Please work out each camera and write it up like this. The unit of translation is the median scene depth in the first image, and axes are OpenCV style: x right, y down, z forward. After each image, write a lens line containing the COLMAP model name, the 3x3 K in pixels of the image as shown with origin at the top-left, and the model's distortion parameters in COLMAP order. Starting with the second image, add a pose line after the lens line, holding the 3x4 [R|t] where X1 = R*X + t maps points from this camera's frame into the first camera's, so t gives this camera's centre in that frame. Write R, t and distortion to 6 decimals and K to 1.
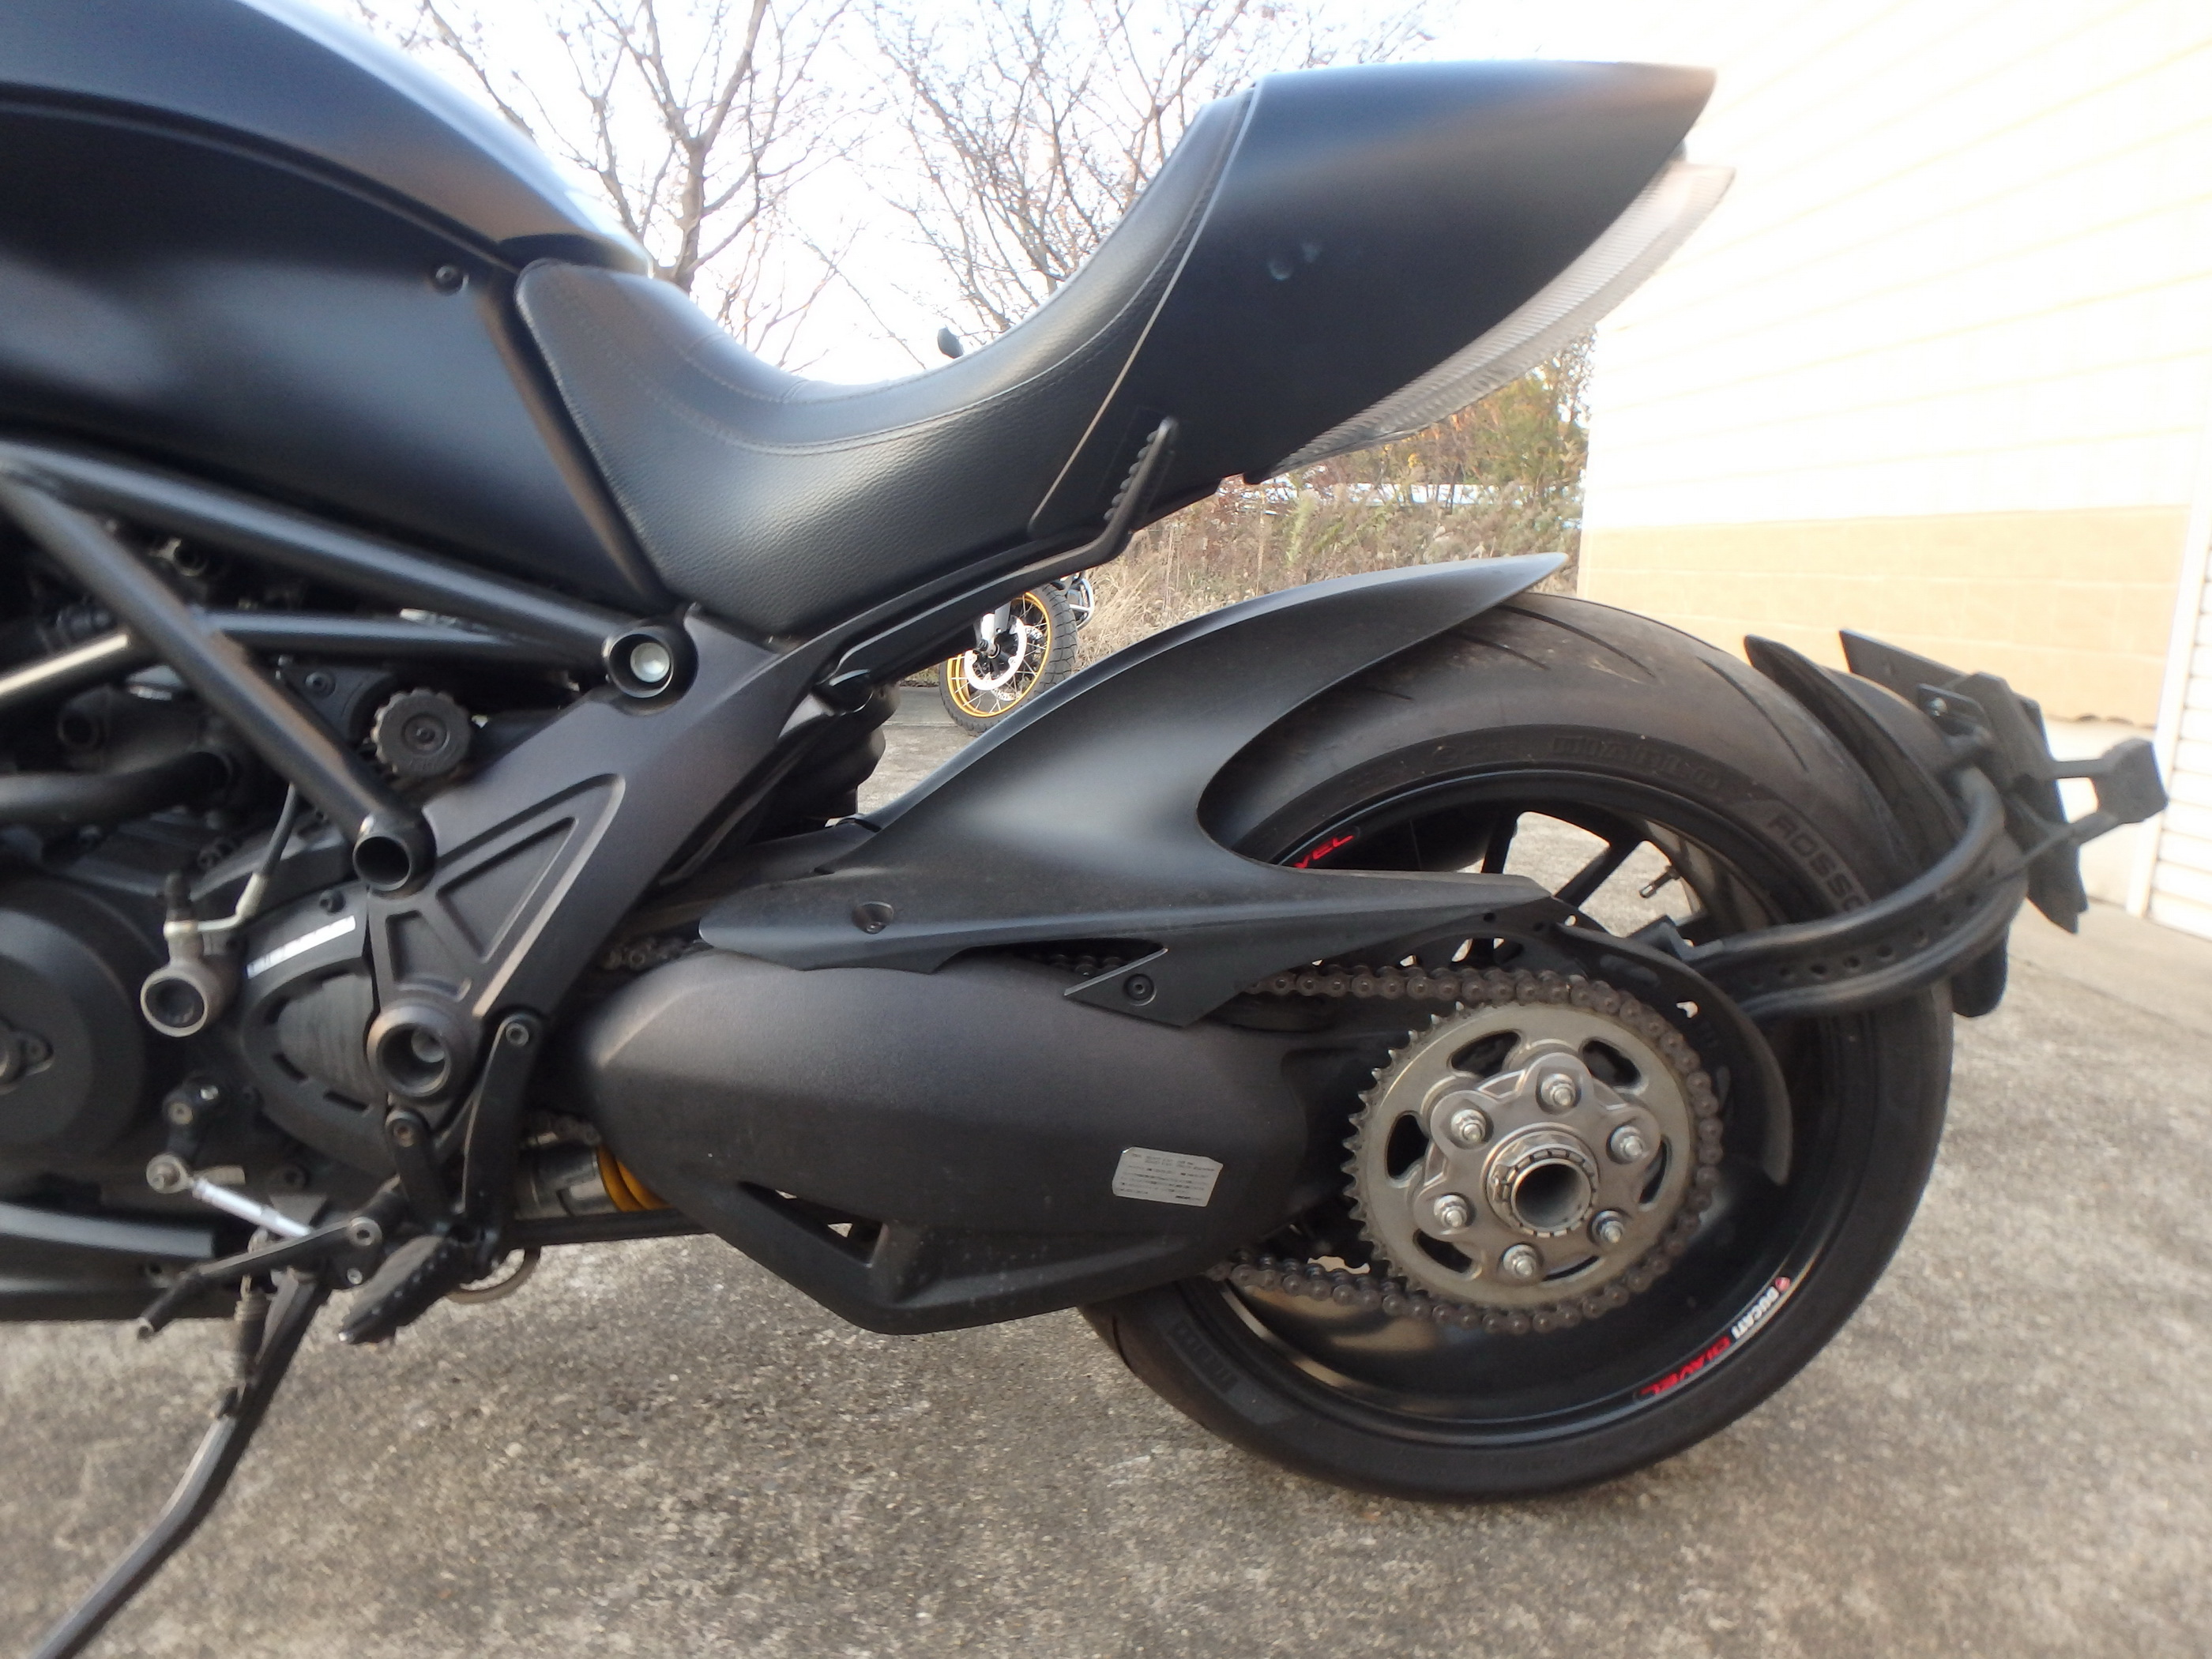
lens RADIAL K [[1382.6, 0, 1098.9], [0, 1382.6, 815.3], [0, 0, 1]] dist [-0.043547, 0.010729]
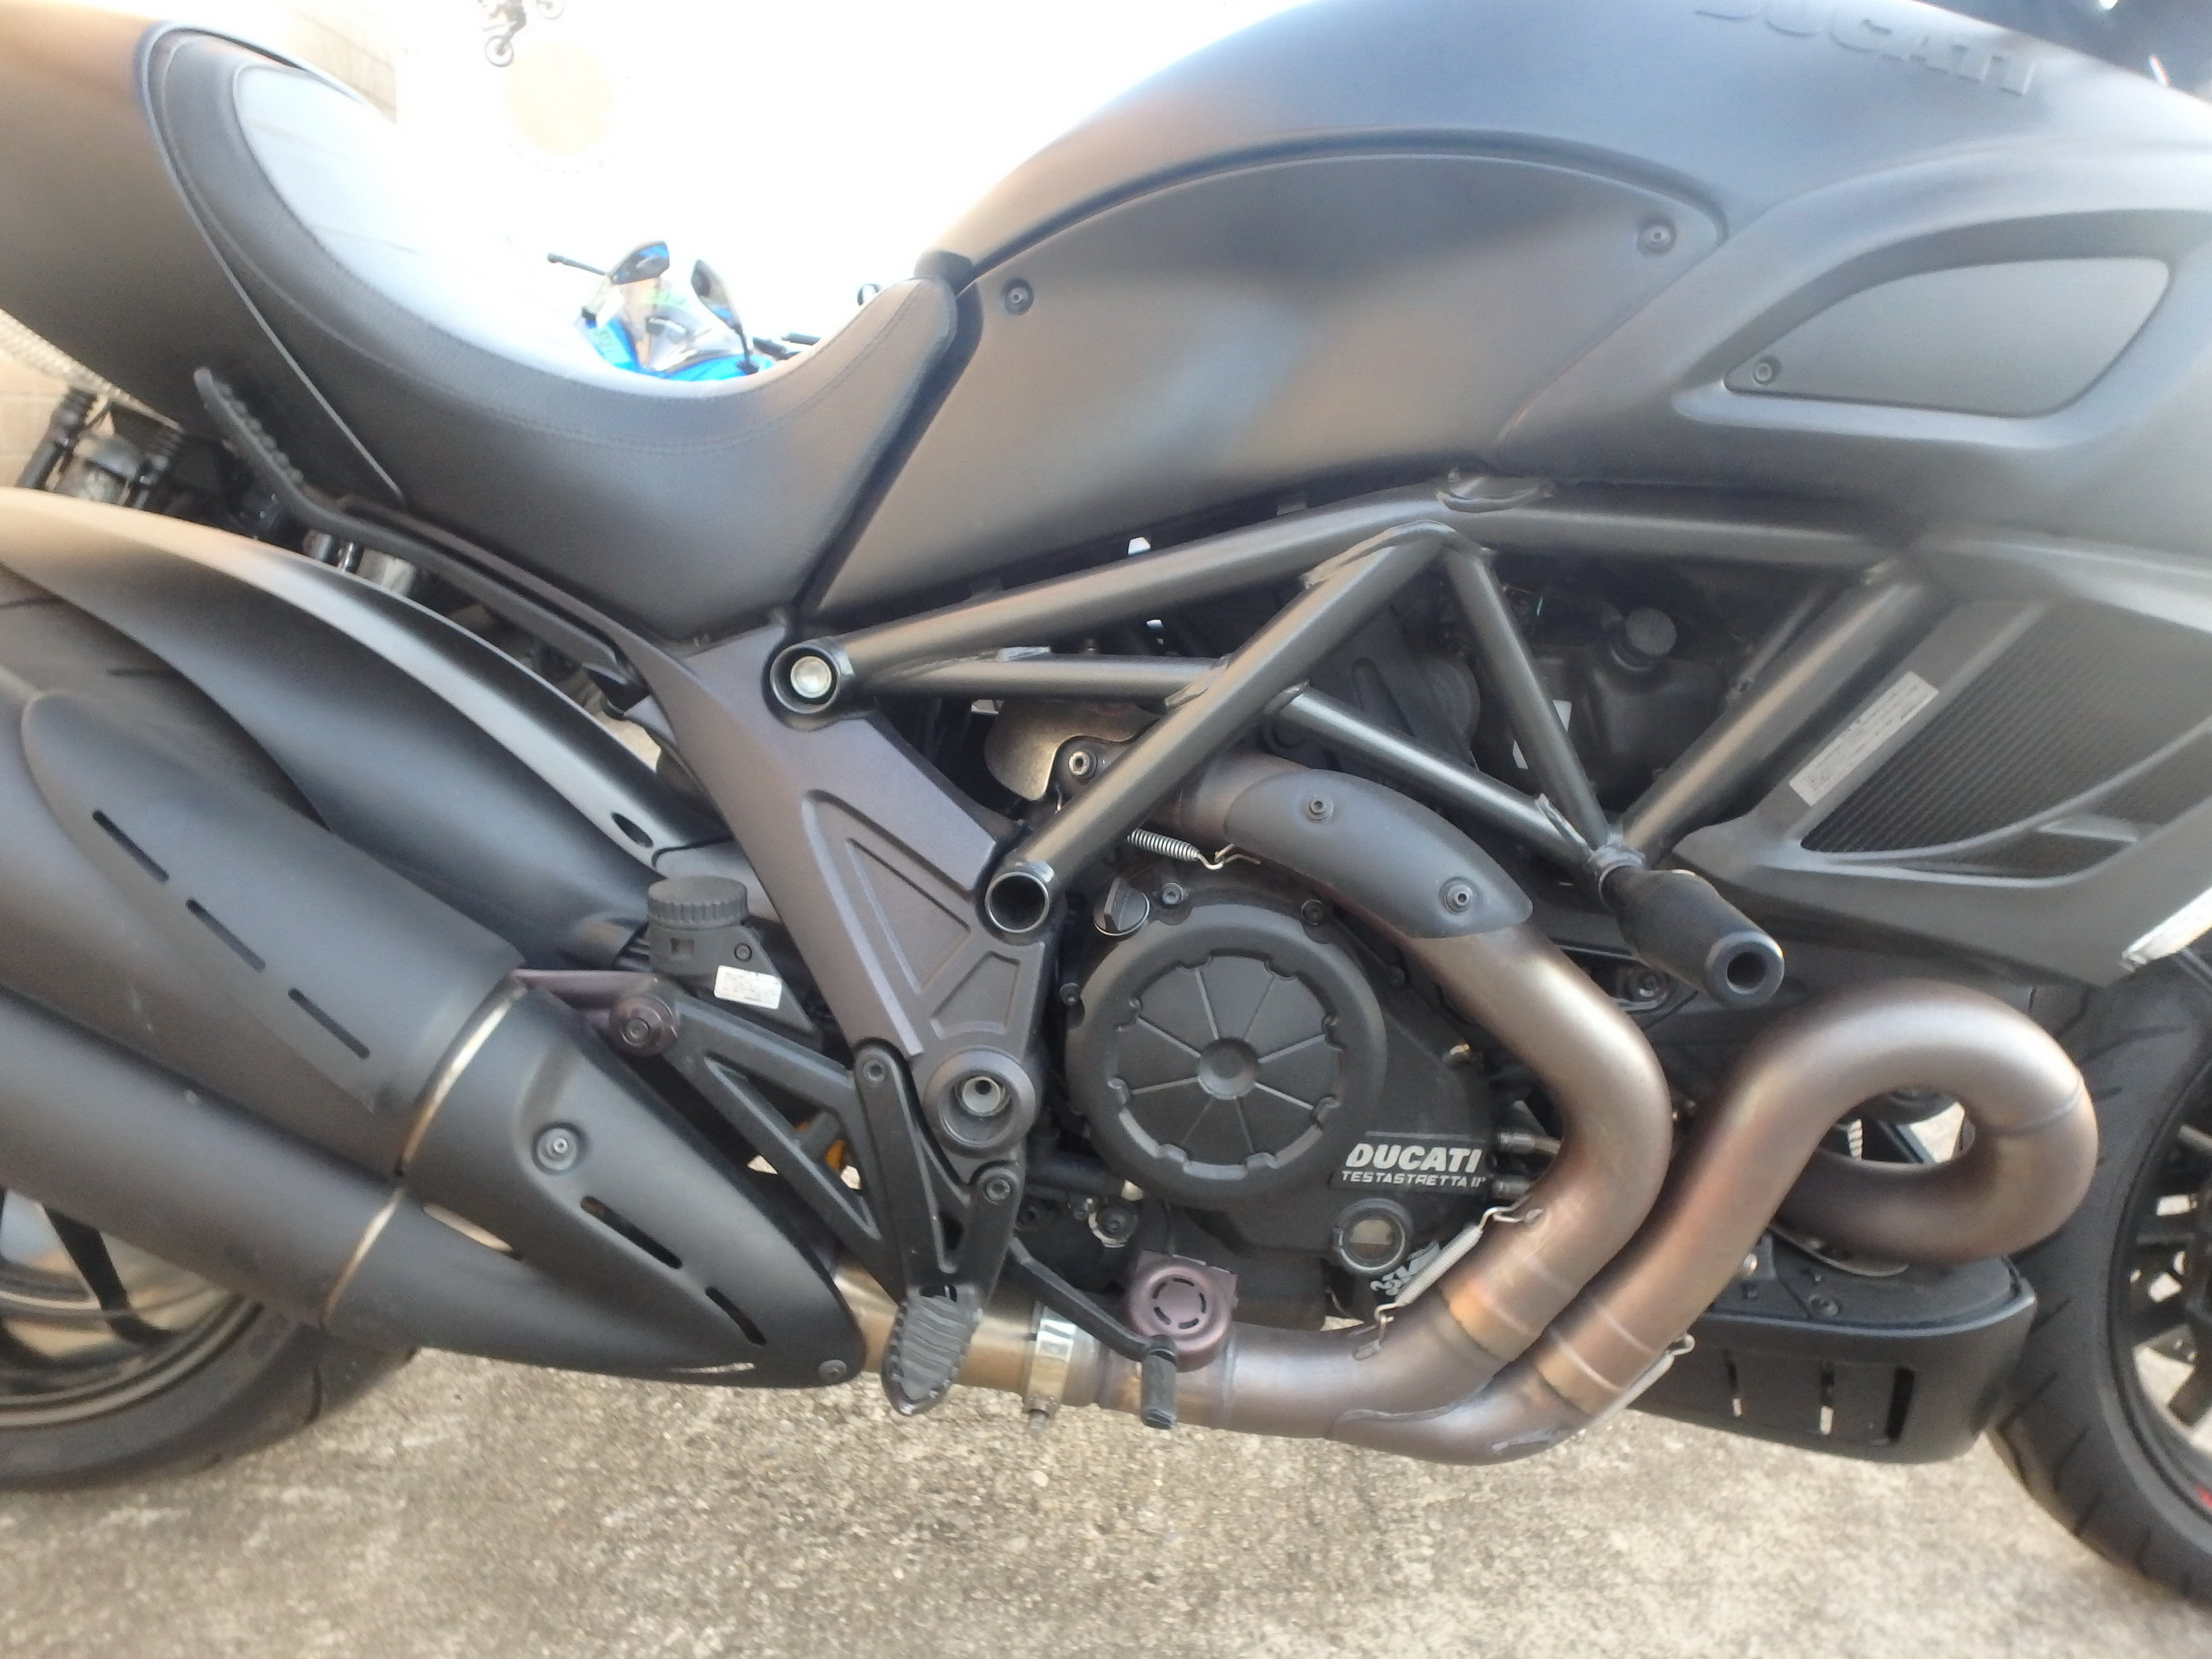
lens RADIAL K [[1382.6, 0, 1125.6], [0, 1382.6, 782.5], [0, 0, 1]] dist [-0.043547, 0.010729]
pose [[-0.994140, -0.107335, -0.012874, -0.523037], [-0.102914, 0.903218, 0.416660, -0.525768], [-0.033094, 0.415543, -0.908971, 2.099095]]
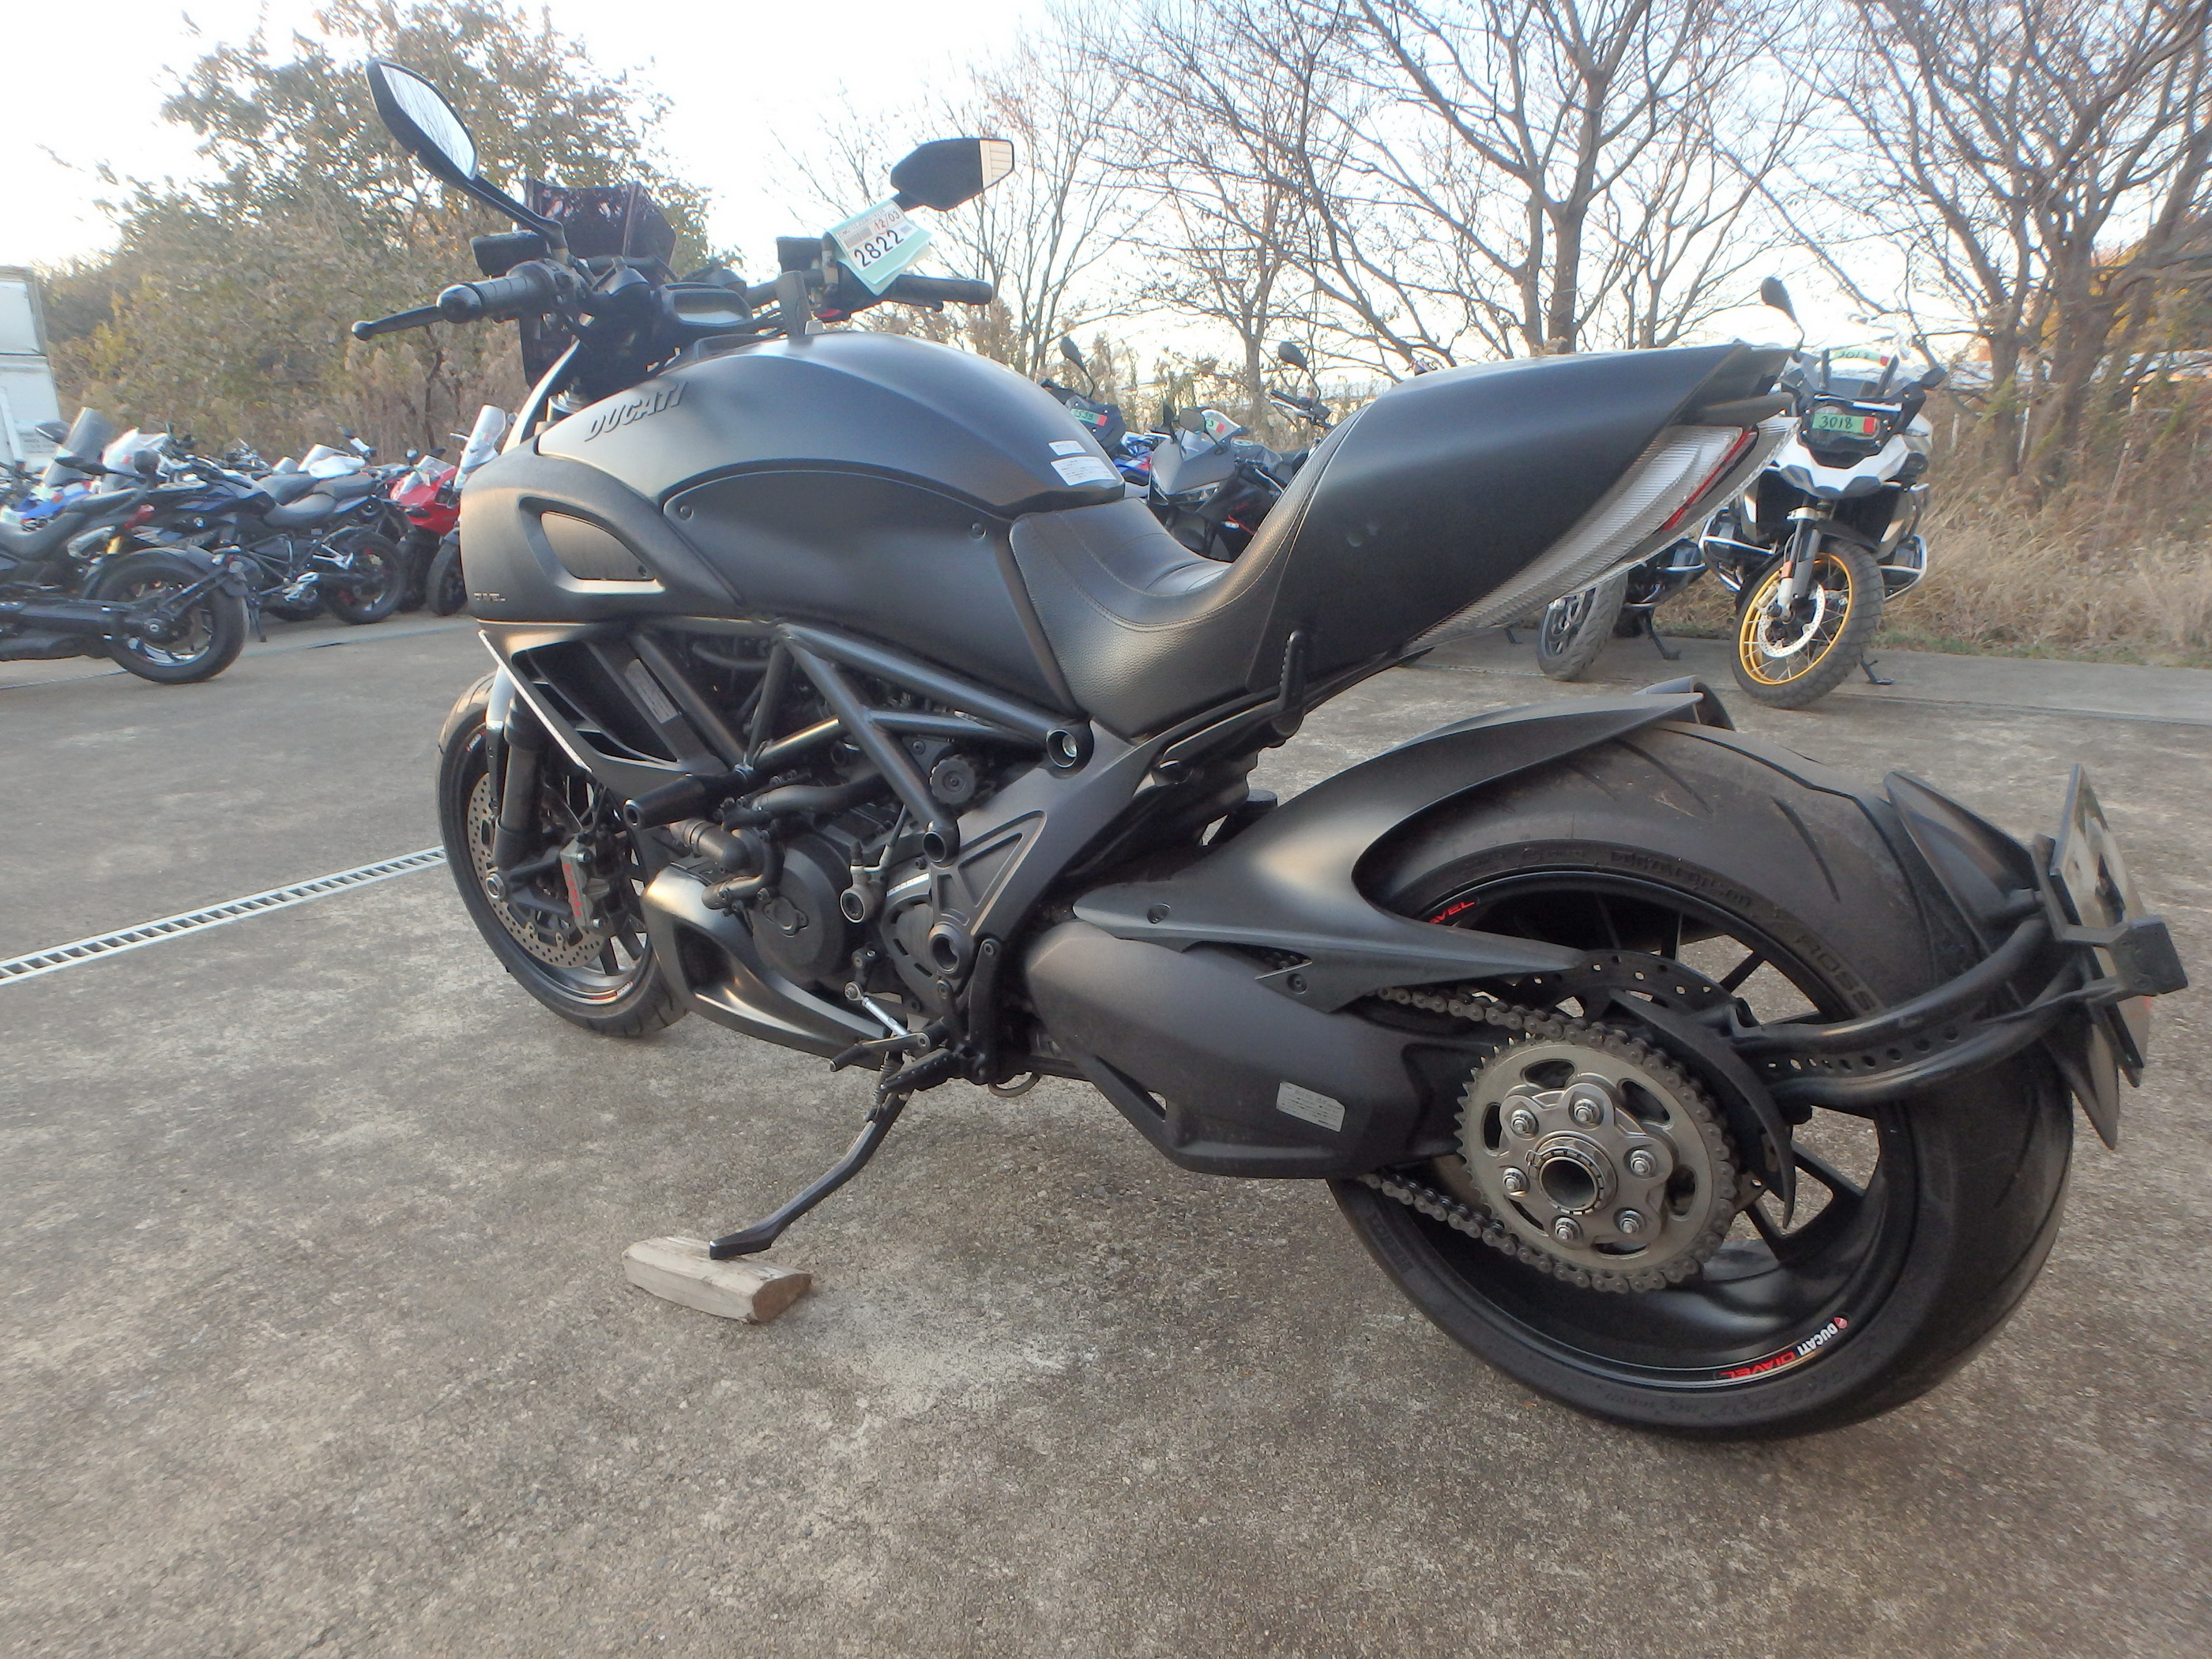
lens RADIAL K [[1382.6, 0, 1126.3], [0, 1382.6, 823.7], [0, 0, 1]] dist [-0.043547, 0.010729]
pose [[0.807086, 0.106974, -0.580662, 0.707175], [-0.067447, 0.993716, 0.089323, -0.166896], [0.586569, -0.032927, 0.809230, -0.340930]]
